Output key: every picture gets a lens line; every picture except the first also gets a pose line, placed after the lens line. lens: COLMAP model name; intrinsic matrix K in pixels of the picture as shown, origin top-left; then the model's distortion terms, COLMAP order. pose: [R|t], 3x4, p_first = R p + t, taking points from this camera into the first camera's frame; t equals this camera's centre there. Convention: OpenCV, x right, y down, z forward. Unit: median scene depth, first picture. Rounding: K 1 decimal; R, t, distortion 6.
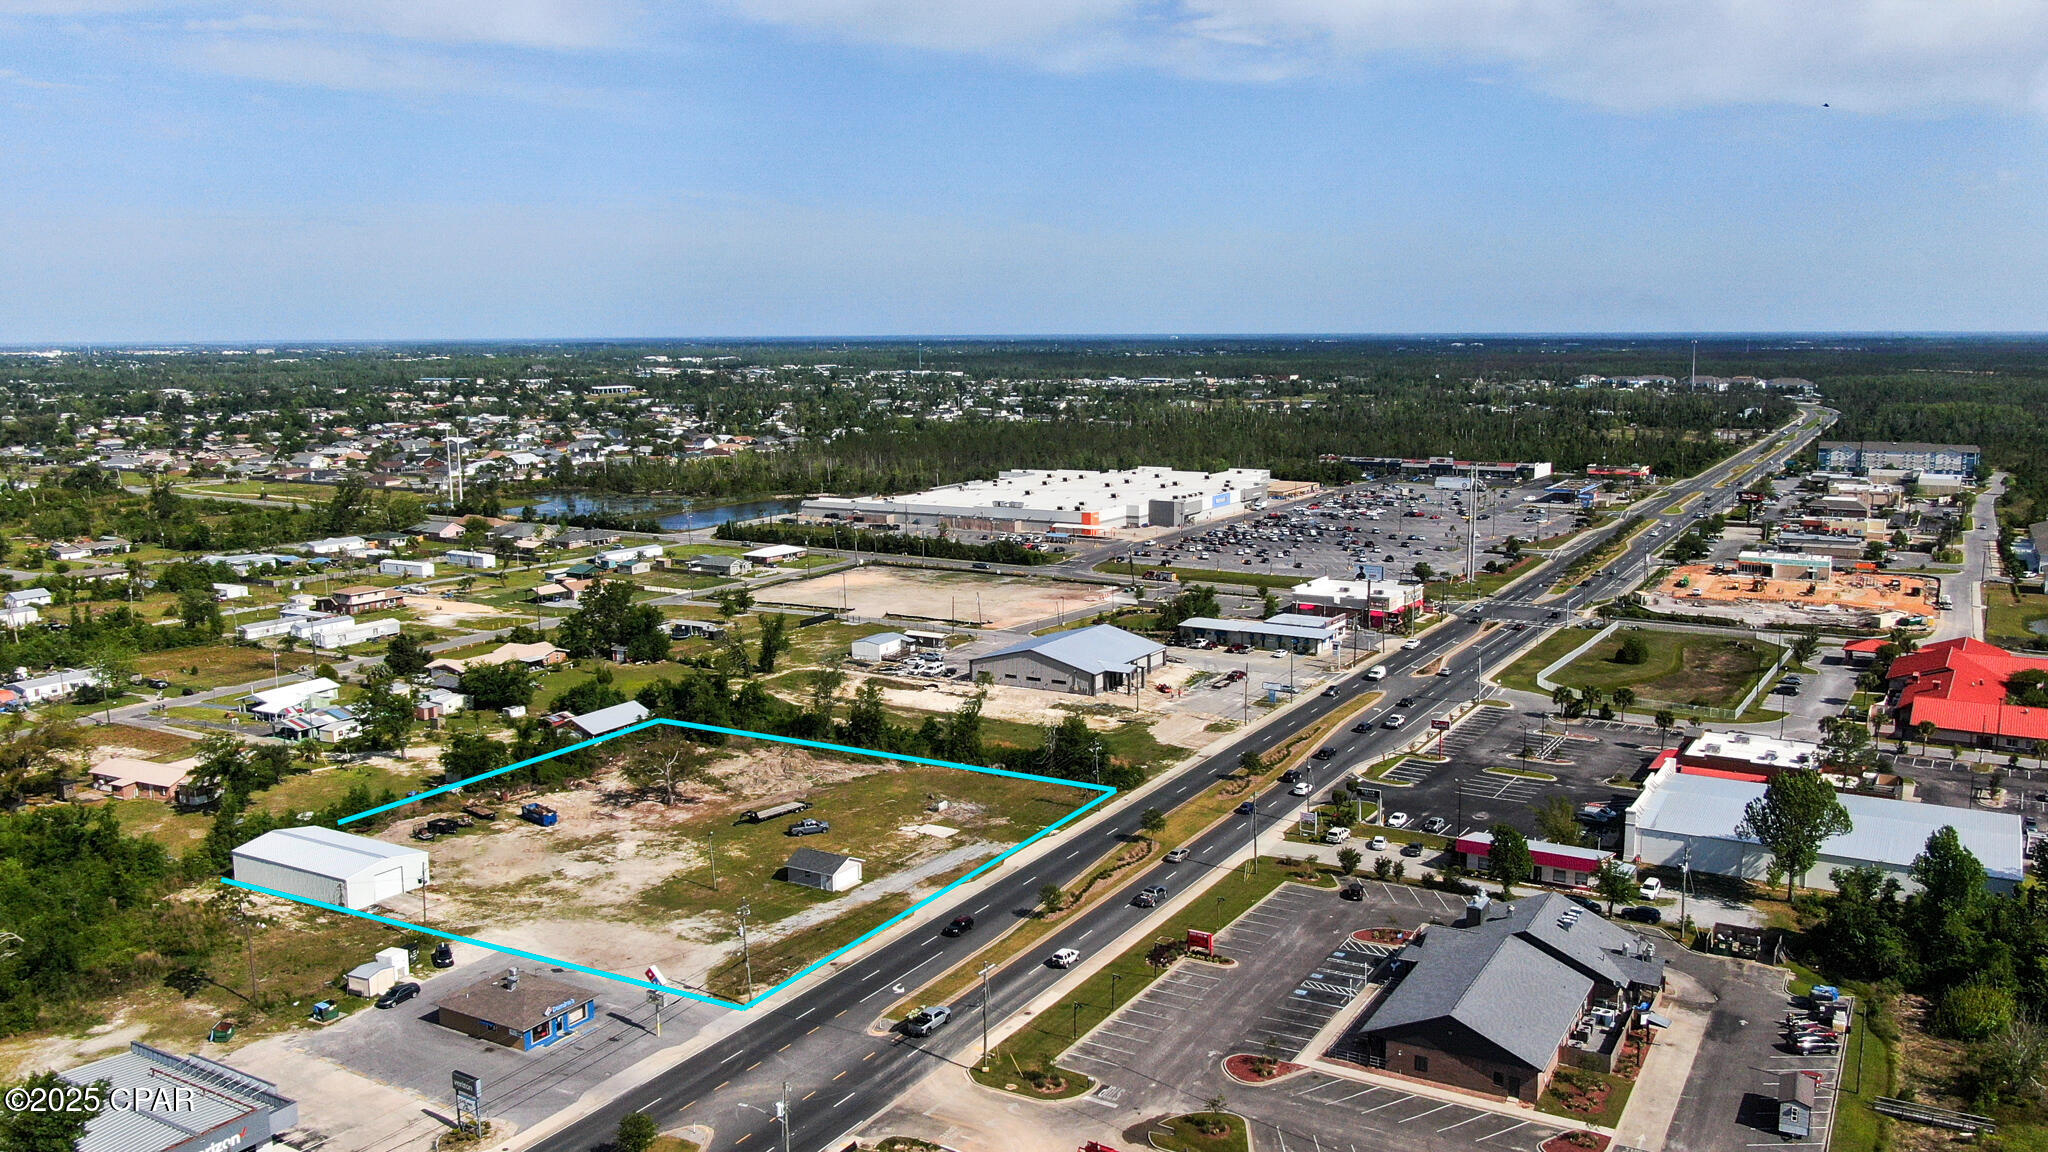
lens RADIAL K [[1637.4, 0, 1024.0], [0, 1637.4, 576.0], [0, 0, 1]] dist [-0.023514, 0.014995]
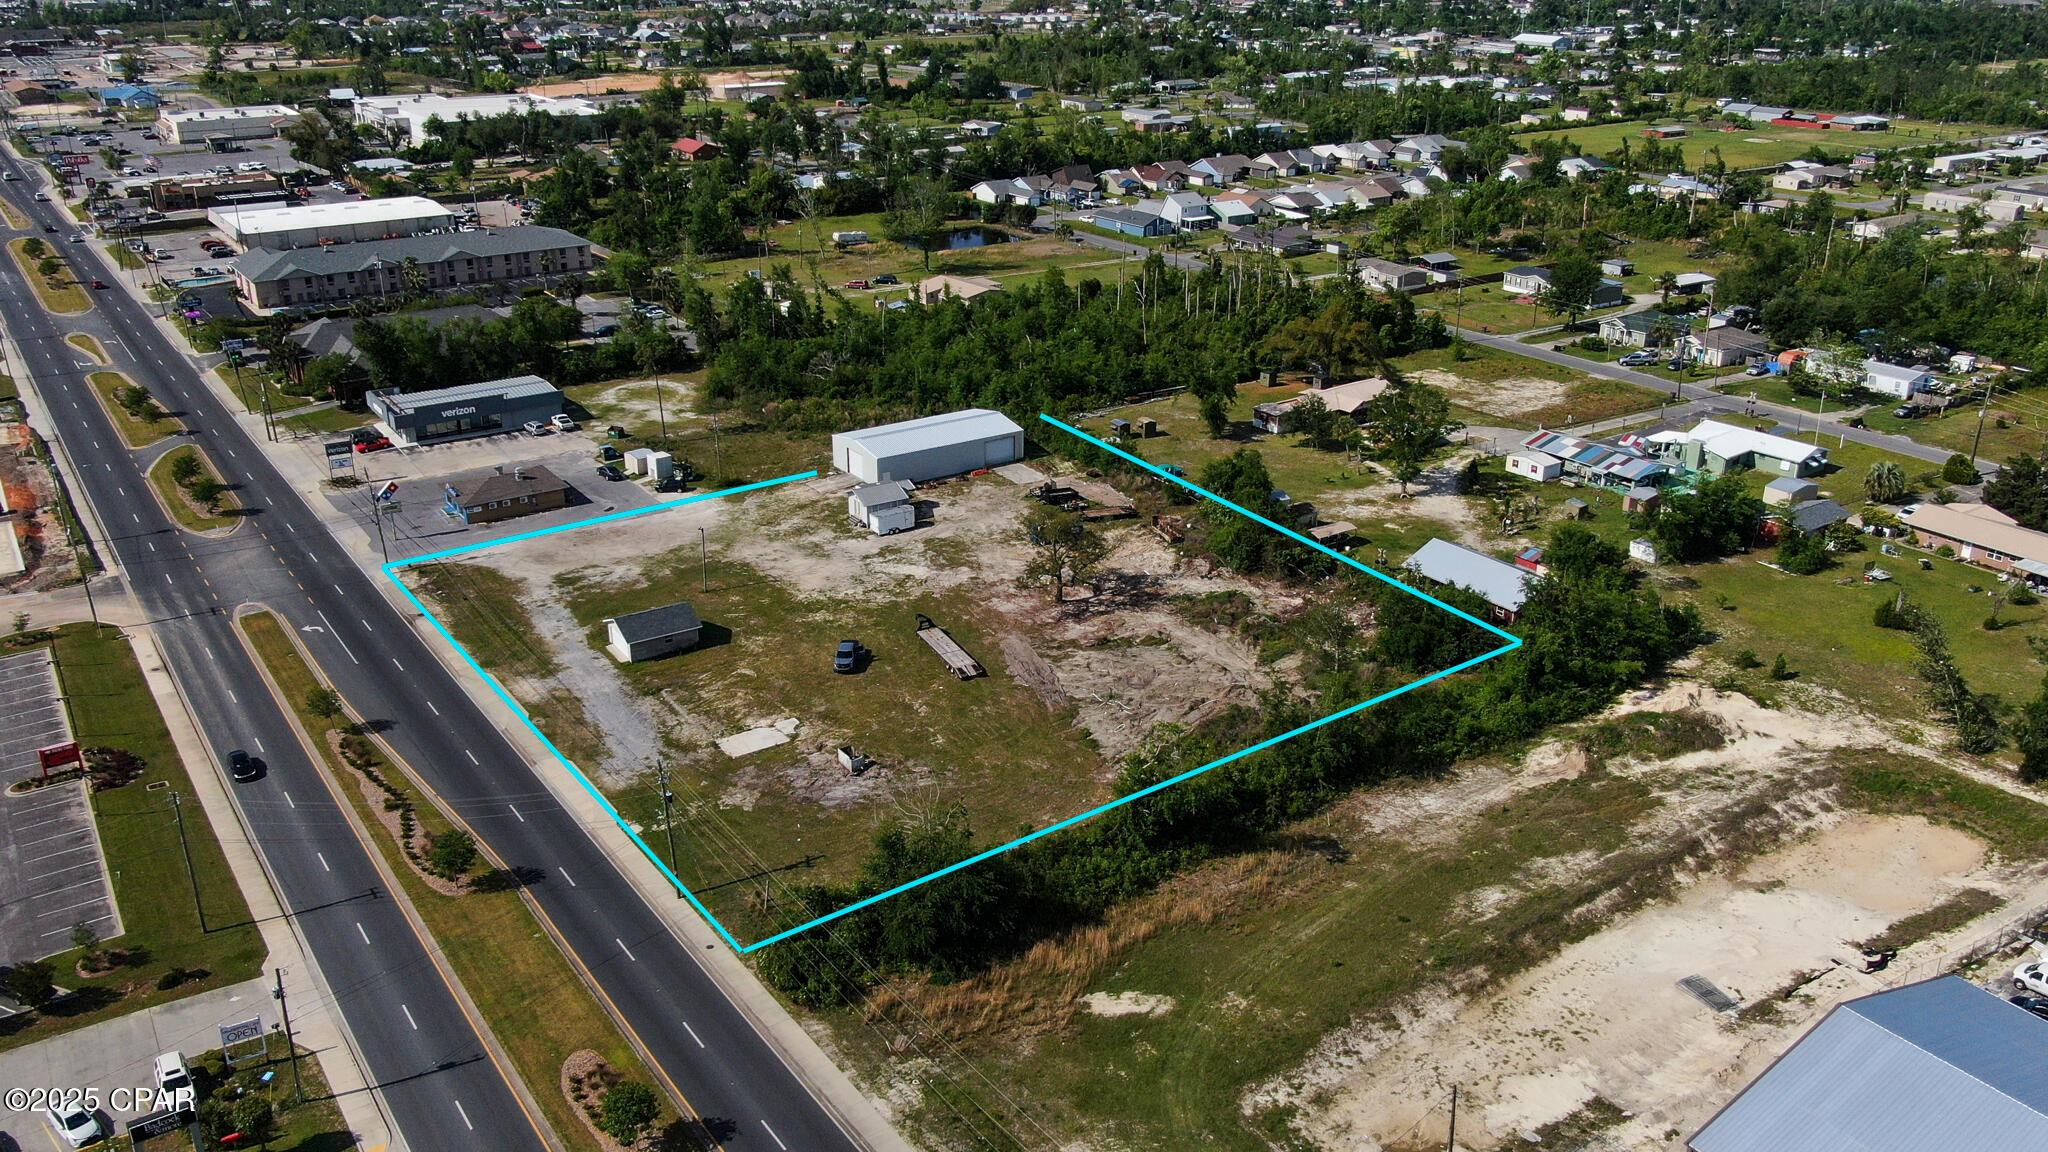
lens RADIAL K [[1637.4, 0, 1024.0], [0, 1637.4, 576.0], [0, 0, 1]] dist [-0.023514, 0.014995]
pose [[-0.430045, 0.343328, -0.834977, 0.441913], [-0.134809, 0.890078, 0.435416, -0.207603], [0.892686, 0.299811, -0.336490, 1.389354]]
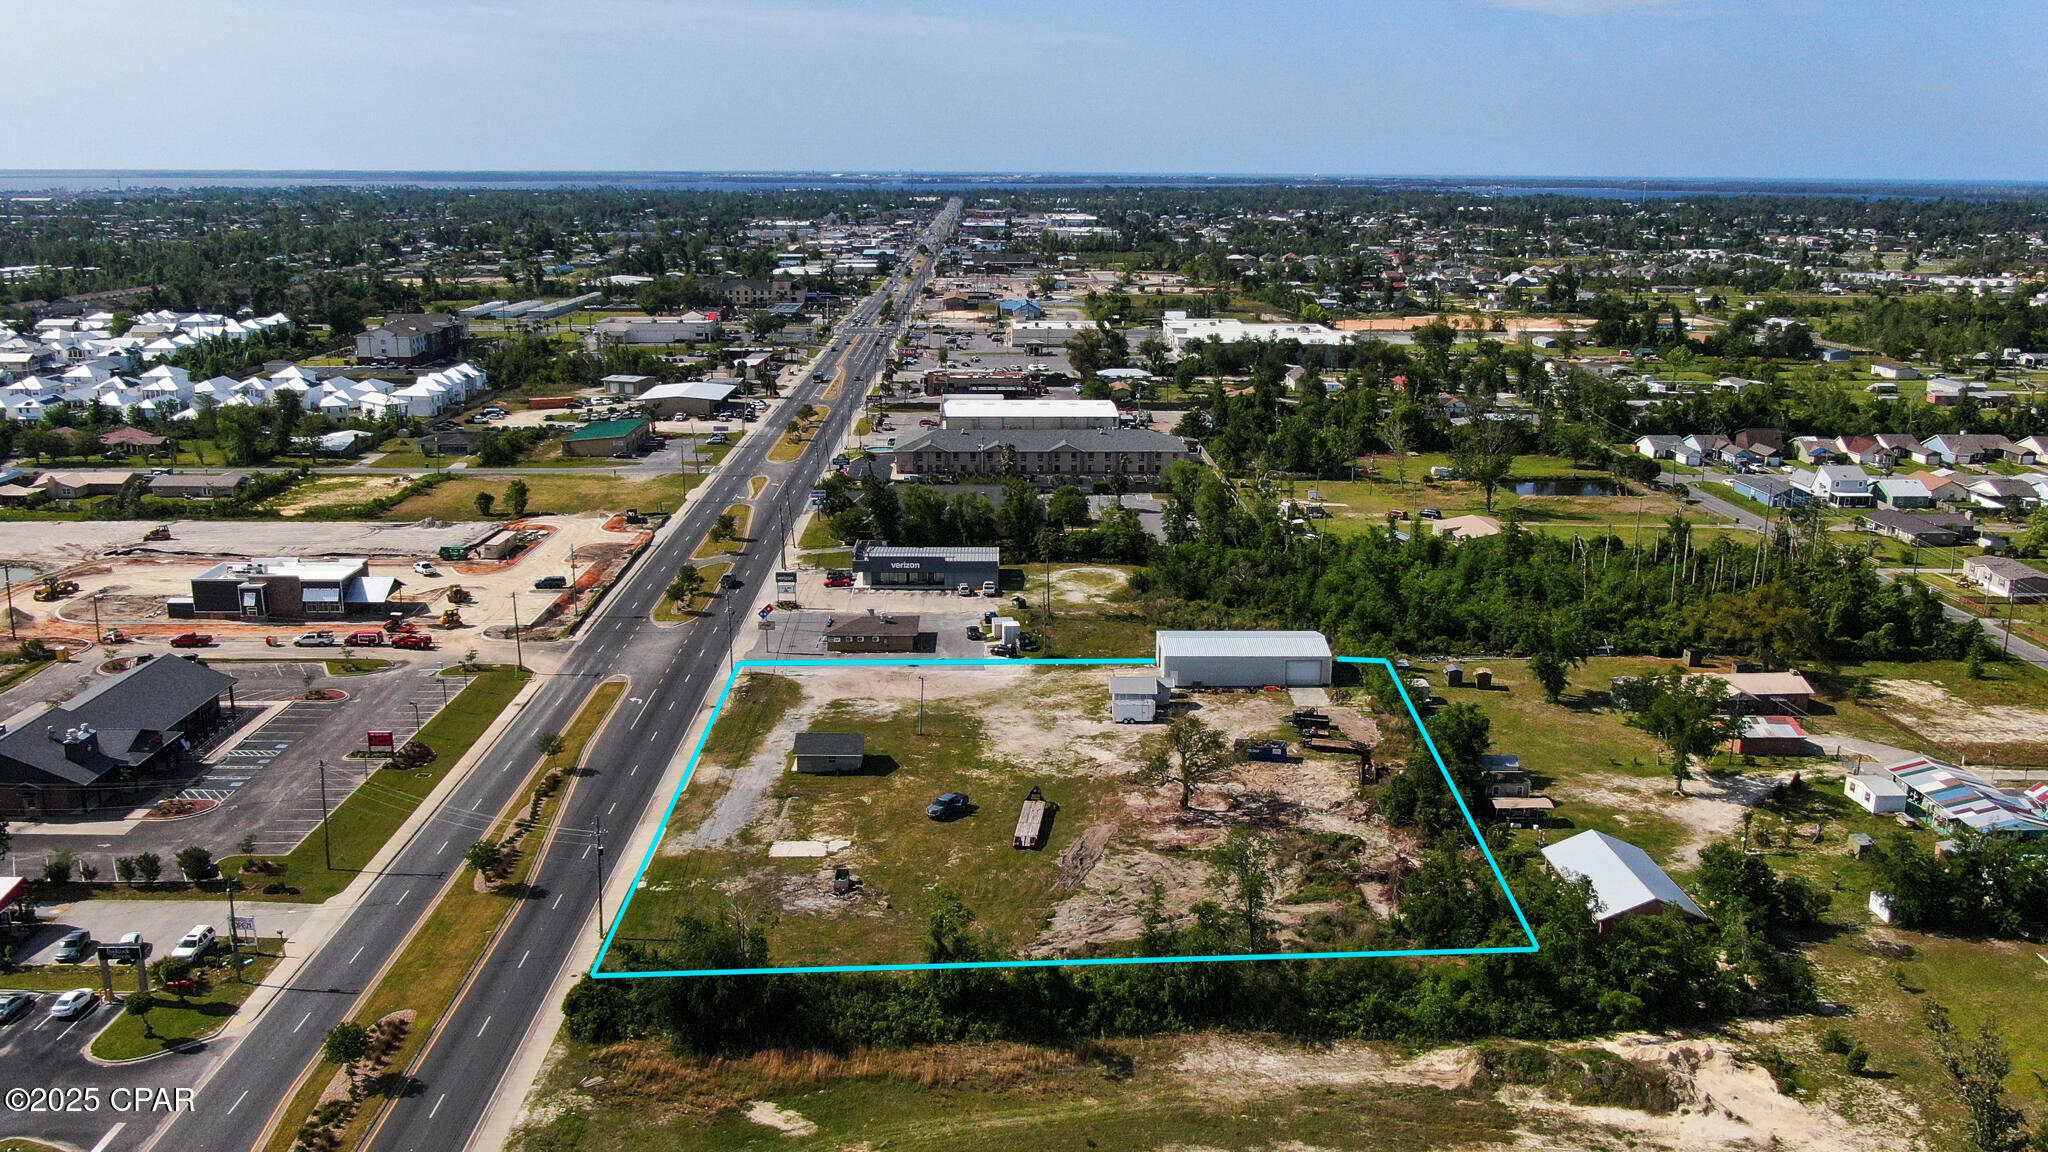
lens RADIAL K [[1637.4, 0, 1024.0], [0, 1637.4, 576.0], [0, 0, 1]] dist [-0.023514, 0.014995]
pose [[-0.856398, 0.127111, -0.500426, 0.225327], [-0.077276, 0.926750, 0.367646, -0.249881], [0.510501, 0.353522, -0.783844, 1.701015]]
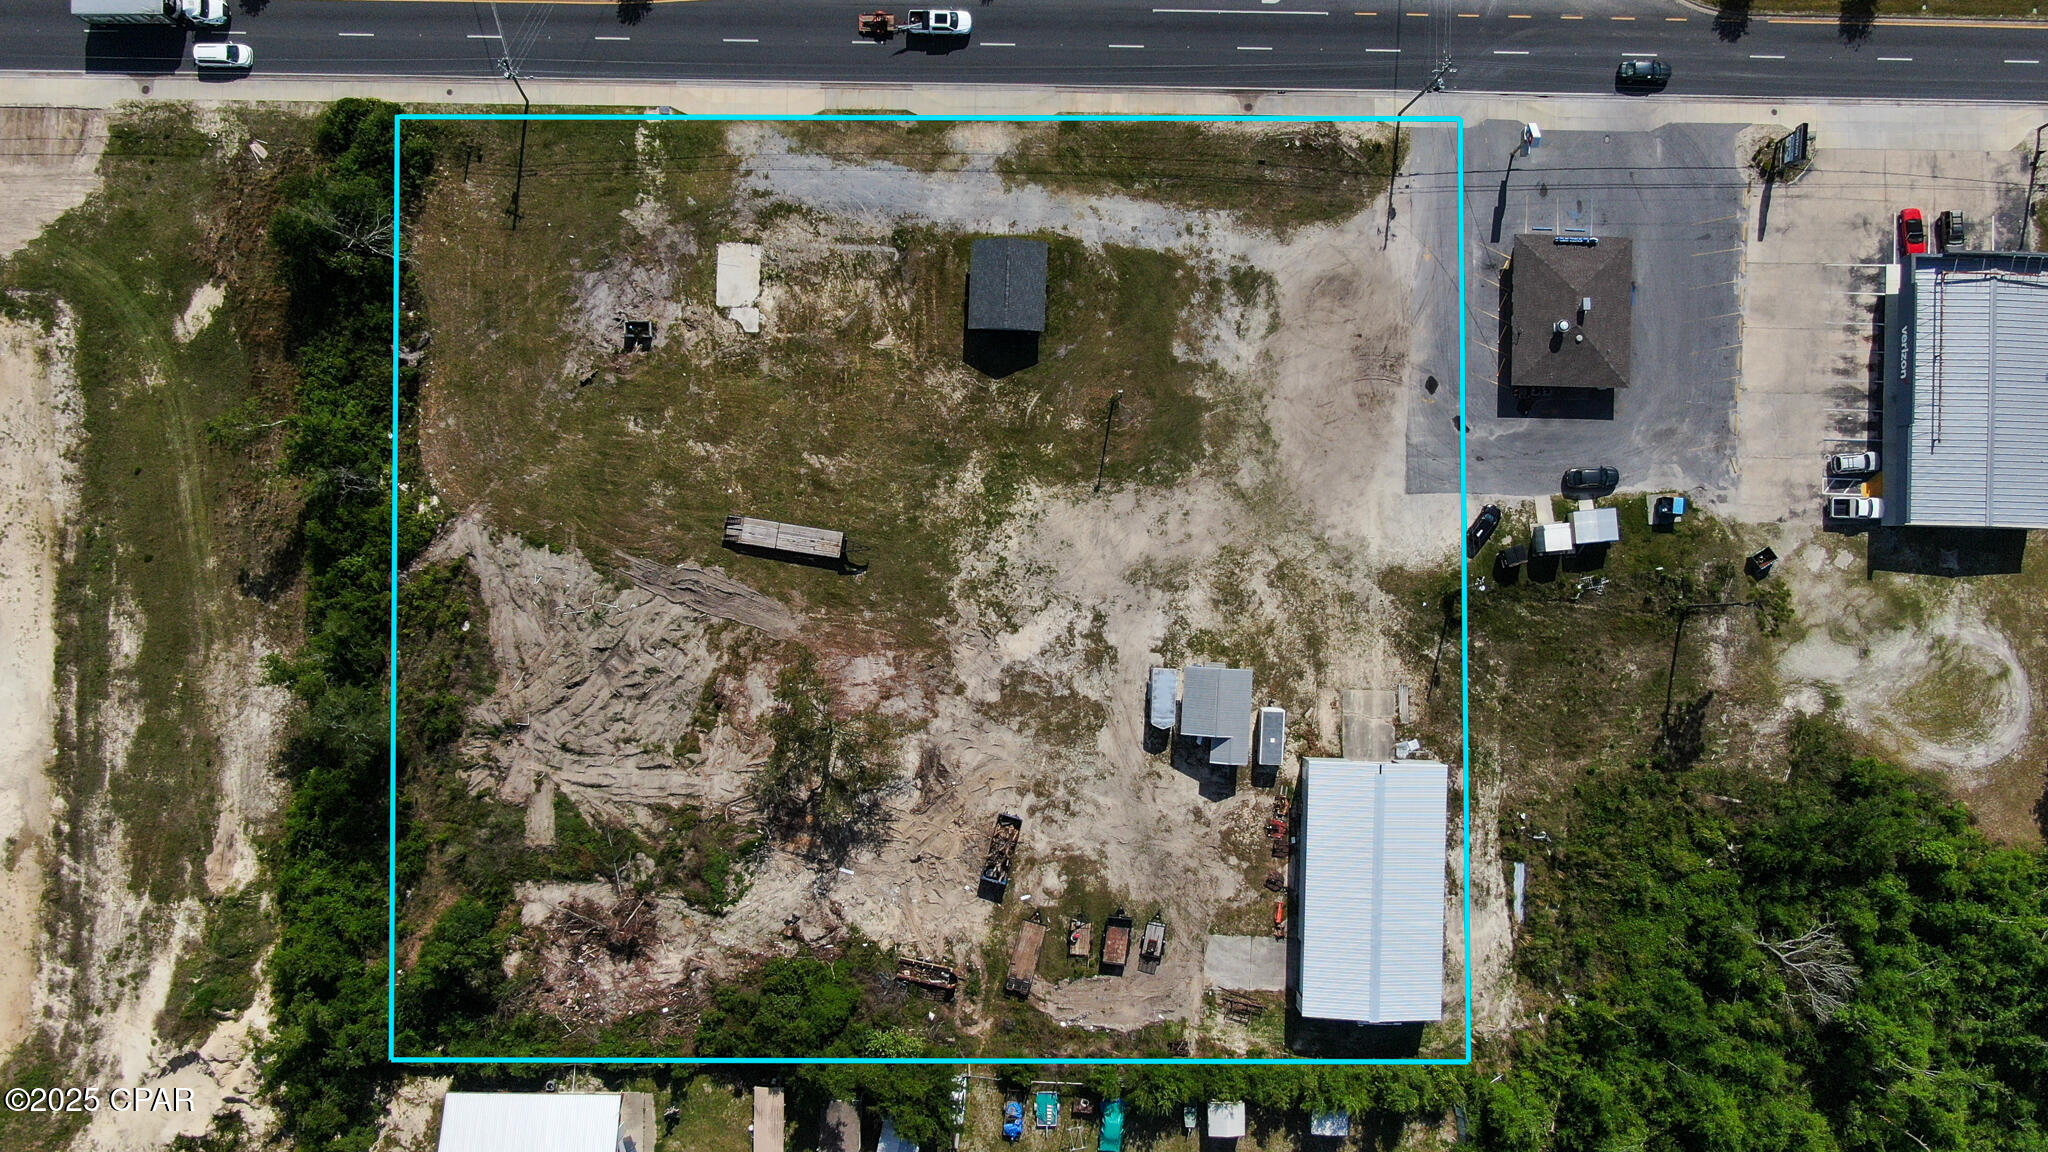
lens RADIAL K [[1637.4, 0, 1024.0], [0, 1637.4, 576.0], [0, 0, 1]] dist [-0.023514, 0.014995]
pose [[-0.482924, -0.875481, 0.017805, -0.241244], [0.133080, -0.053281, 0.989672, -0.512150], [-0.865490, 0.480306, 0.142240, 0.934965]]
